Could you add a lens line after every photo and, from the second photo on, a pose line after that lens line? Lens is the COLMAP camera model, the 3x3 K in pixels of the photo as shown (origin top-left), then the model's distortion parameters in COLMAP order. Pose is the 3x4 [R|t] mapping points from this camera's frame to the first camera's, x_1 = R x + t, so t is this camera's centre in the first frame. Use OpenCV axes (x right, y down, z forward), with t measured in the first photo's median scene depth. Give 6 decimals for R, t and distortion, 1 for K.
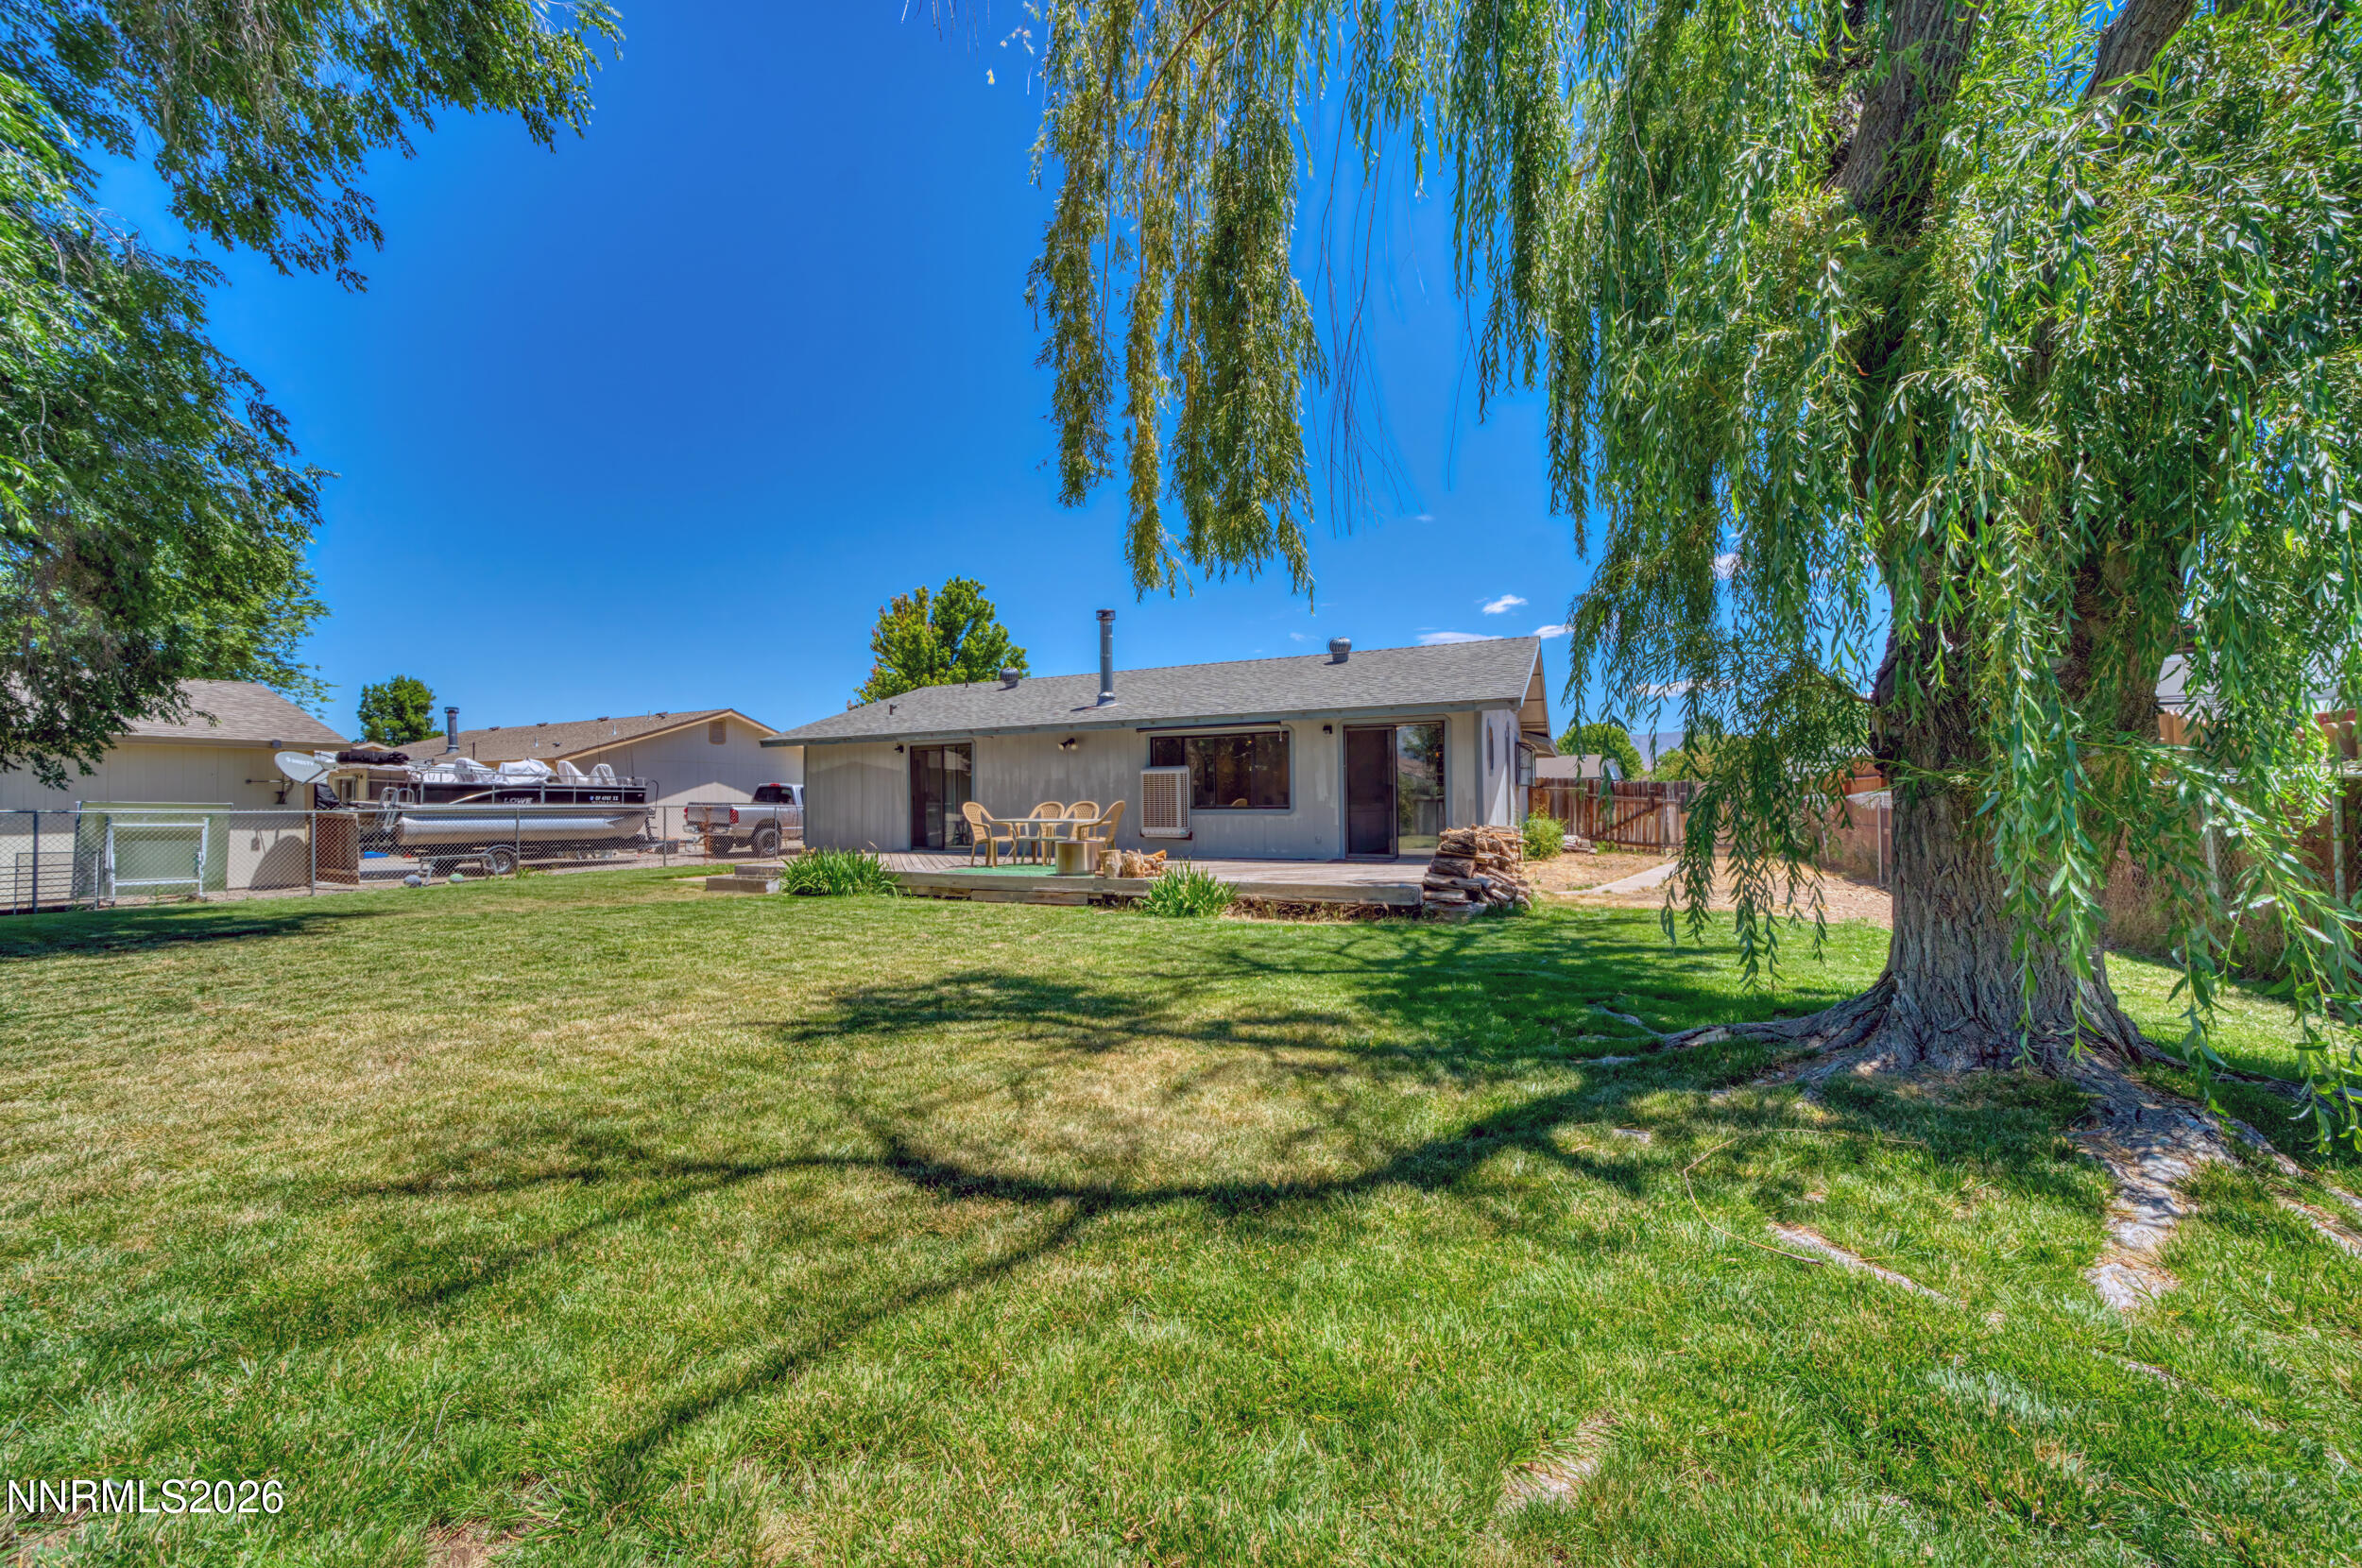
lens RADIAL K [[860.9, 0, 1181.0], [0, 860.9, 784.0], [0, 0, 1]] dist [-0.018170, 0.000046]
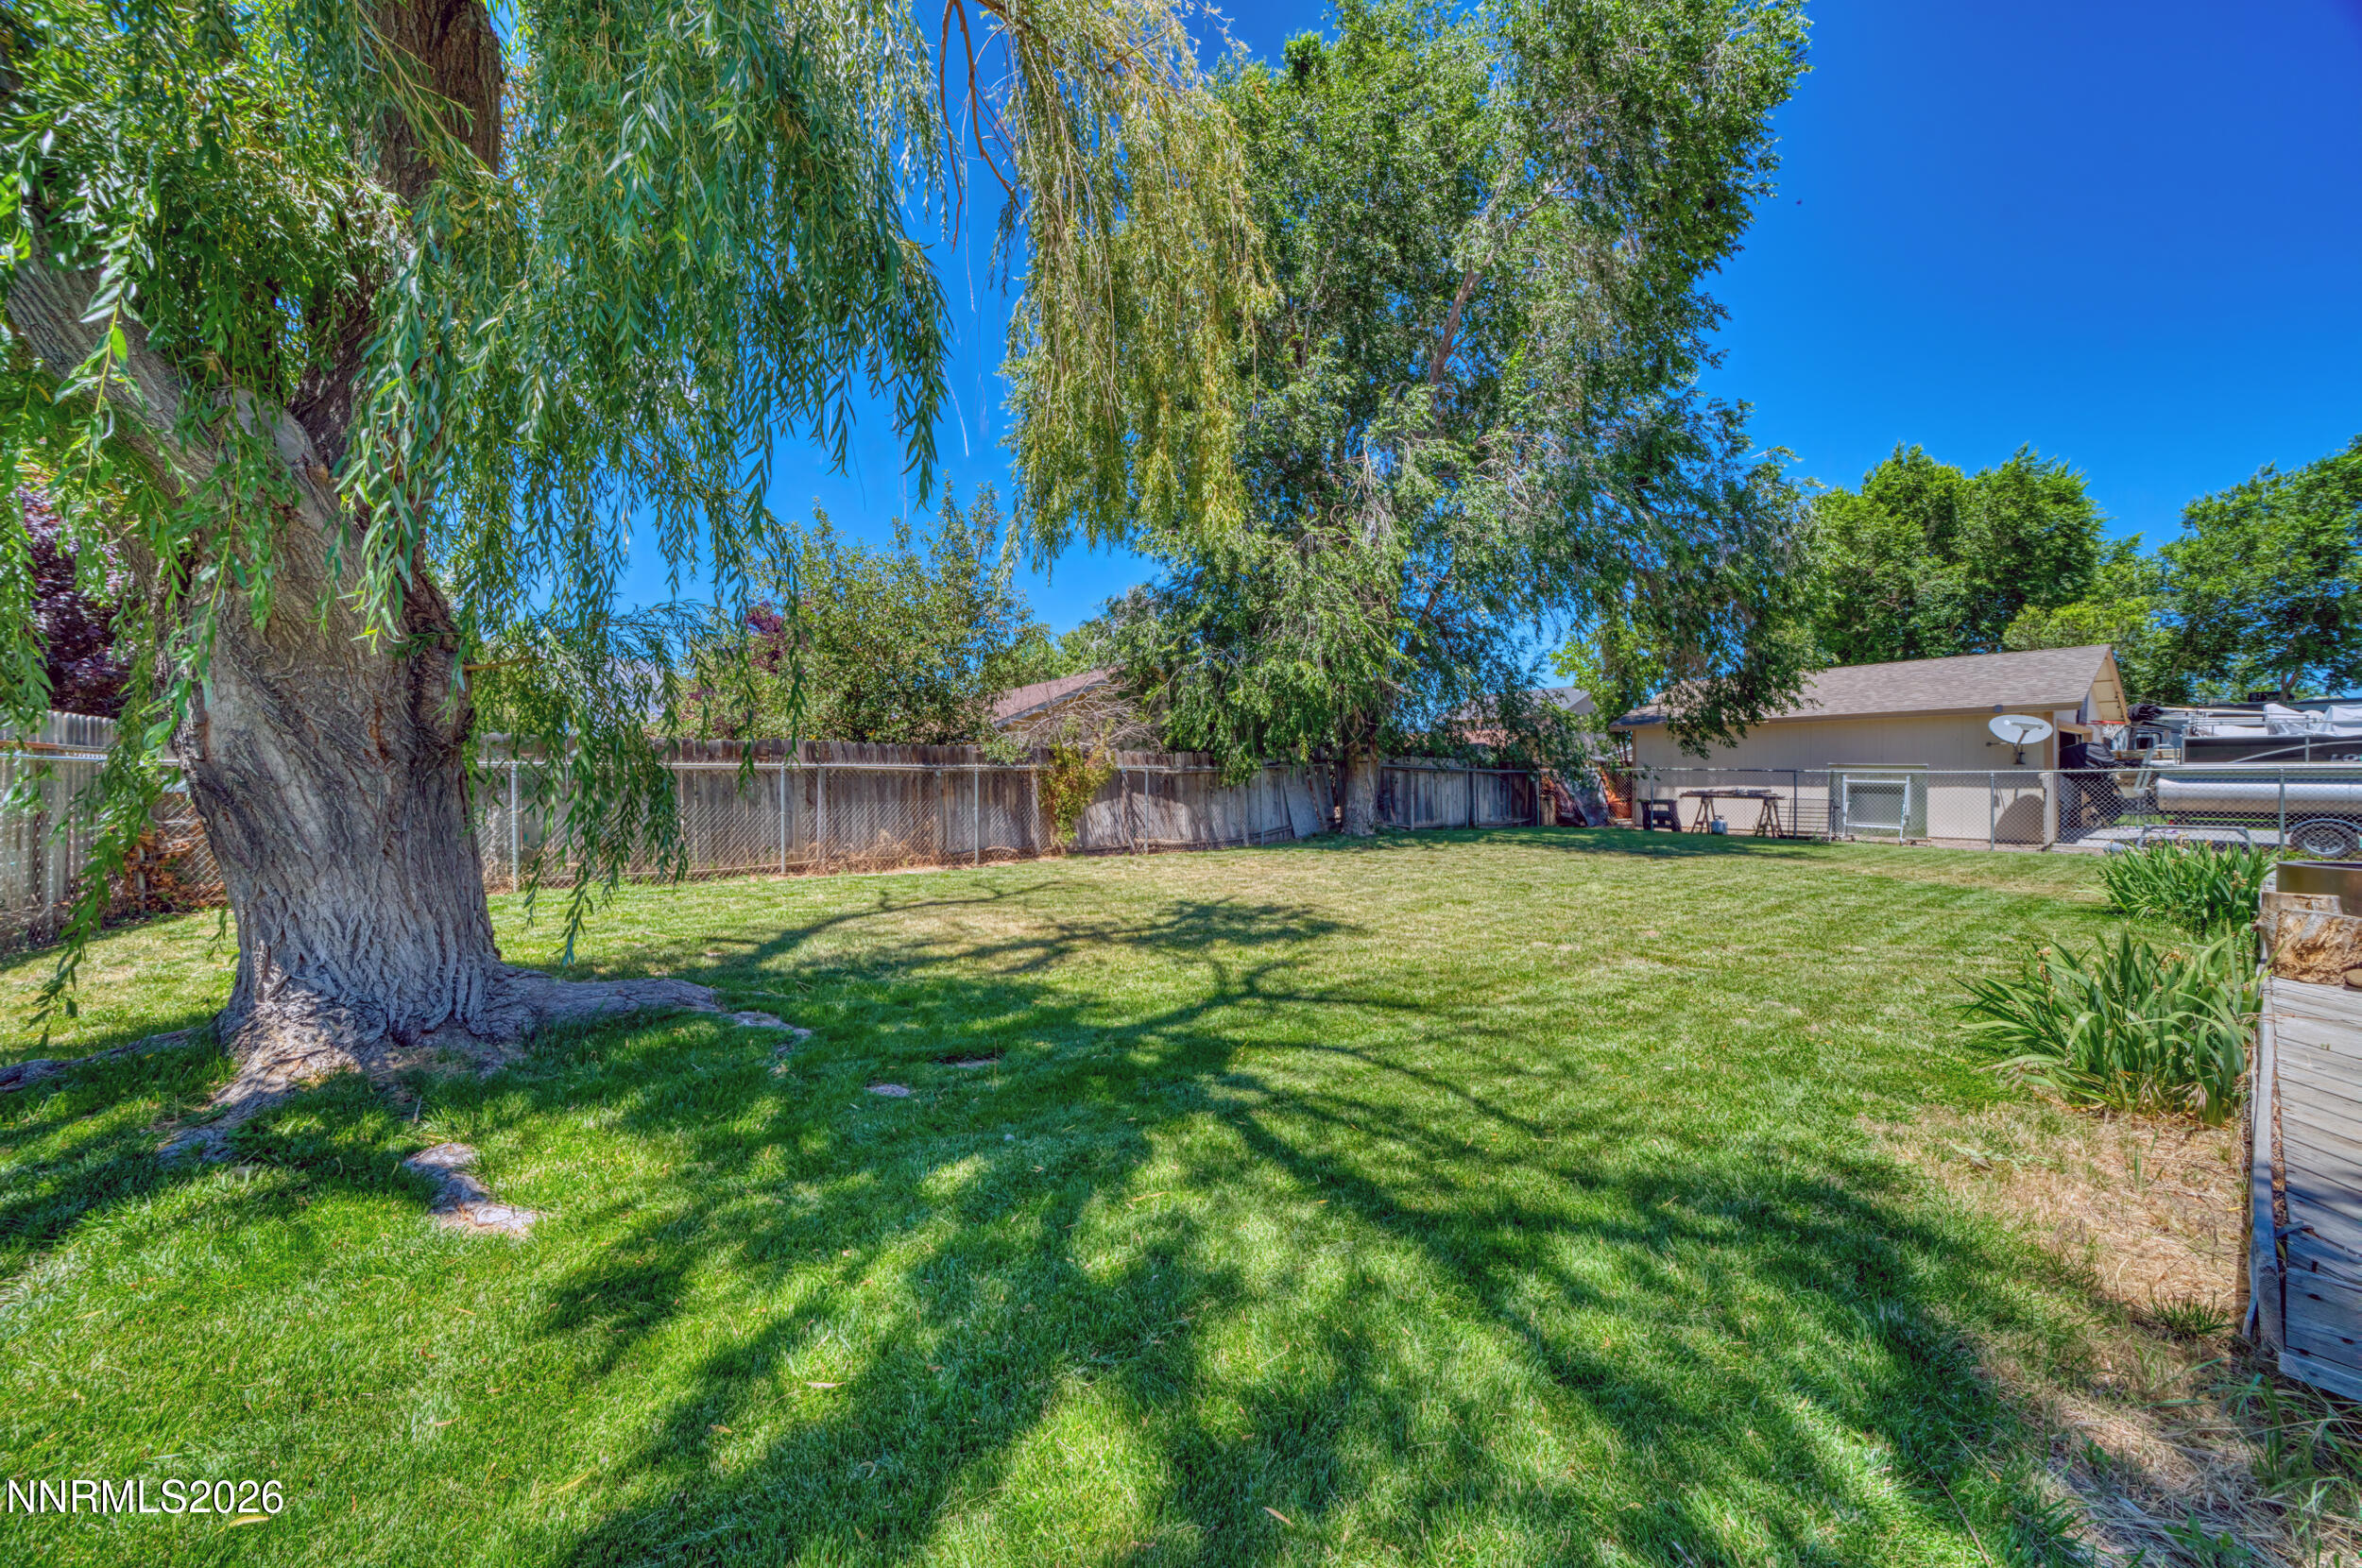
lens RADIAL K [[813.9, 0, 1181.0], [0, 813.9, 784.0], [0, 0, 1]] dist [-0.038428, 0.006917]
pose [[-0.484616, 0.017466, -0.874553, 0.311280], [0.028106, 0.999595, 0.004389, 0.013941], [0.874276, -0.022453, -0.484910, 0.550233]]
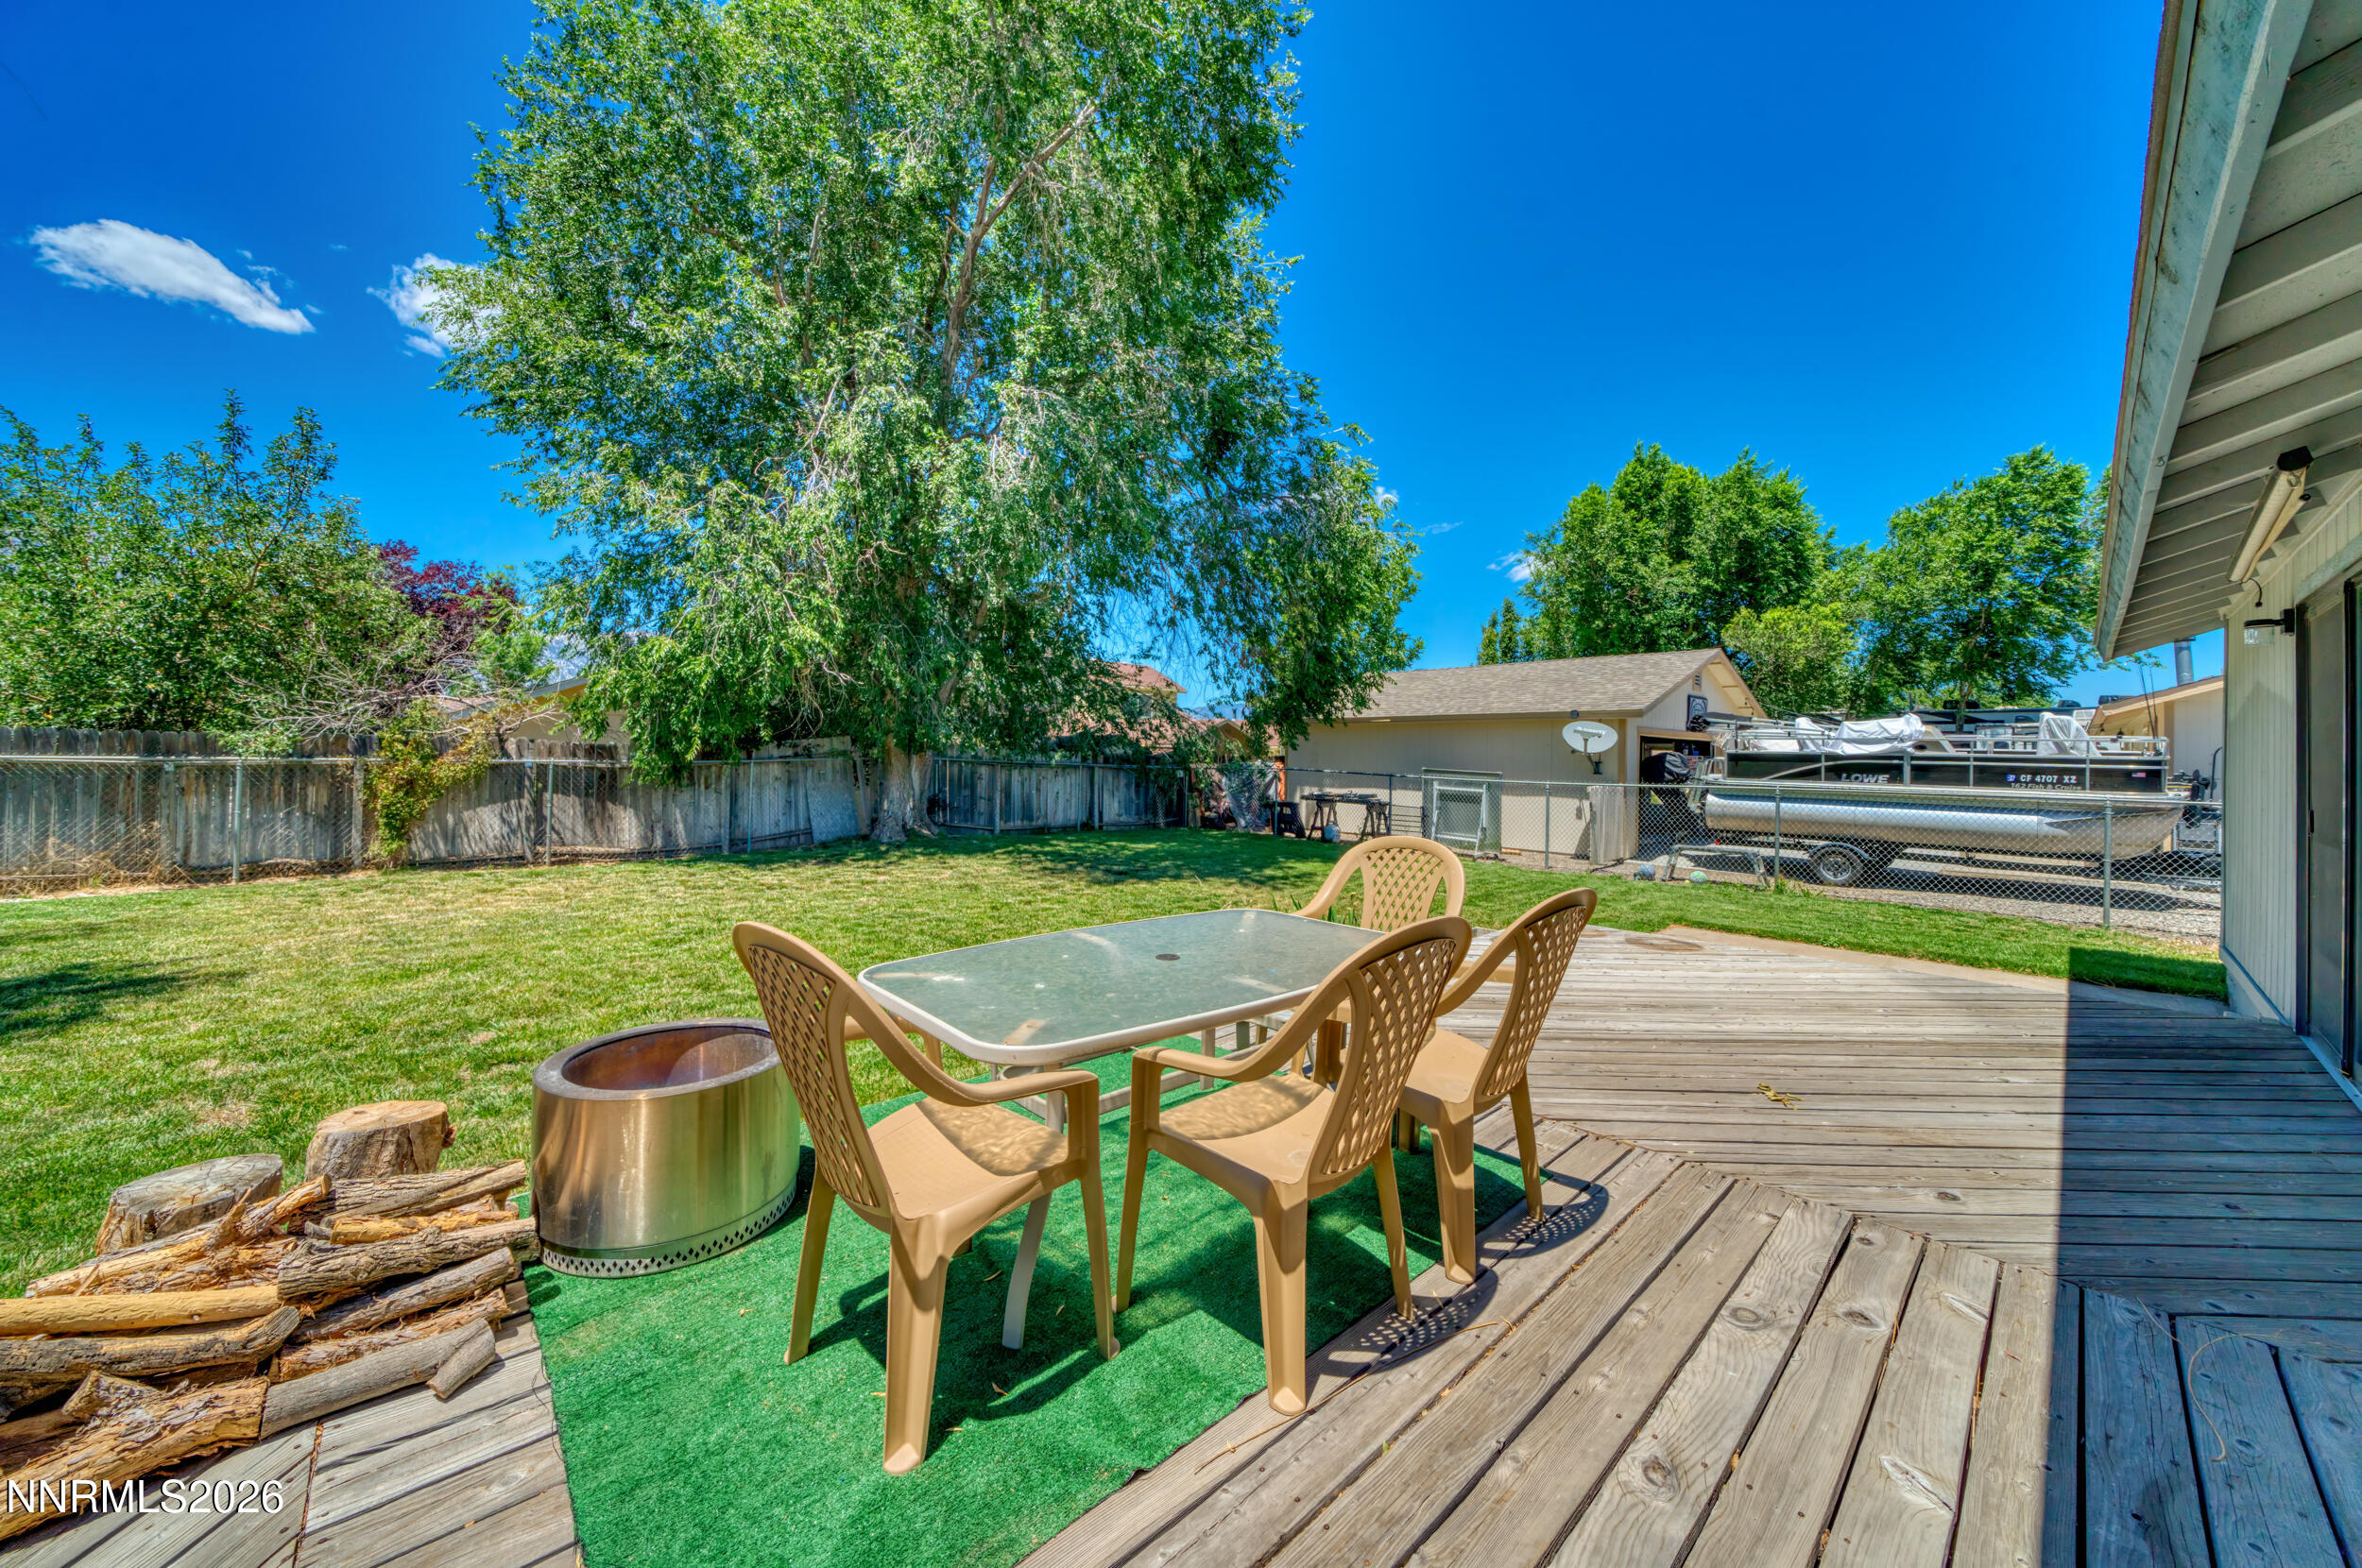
lens RADIAL K [[819.3, 0, 1203.1], [0, 819.3, 750.1], [0, 0, 1]] dist [-0.024030, 0.000104]
pose [[-0.373886, -0.000433, -0.927474, -0.003758], [0.007528, 0.999966, -0.003501, -0.004798], [0.927444, -0.008291, -0.373870, 0.921750]]
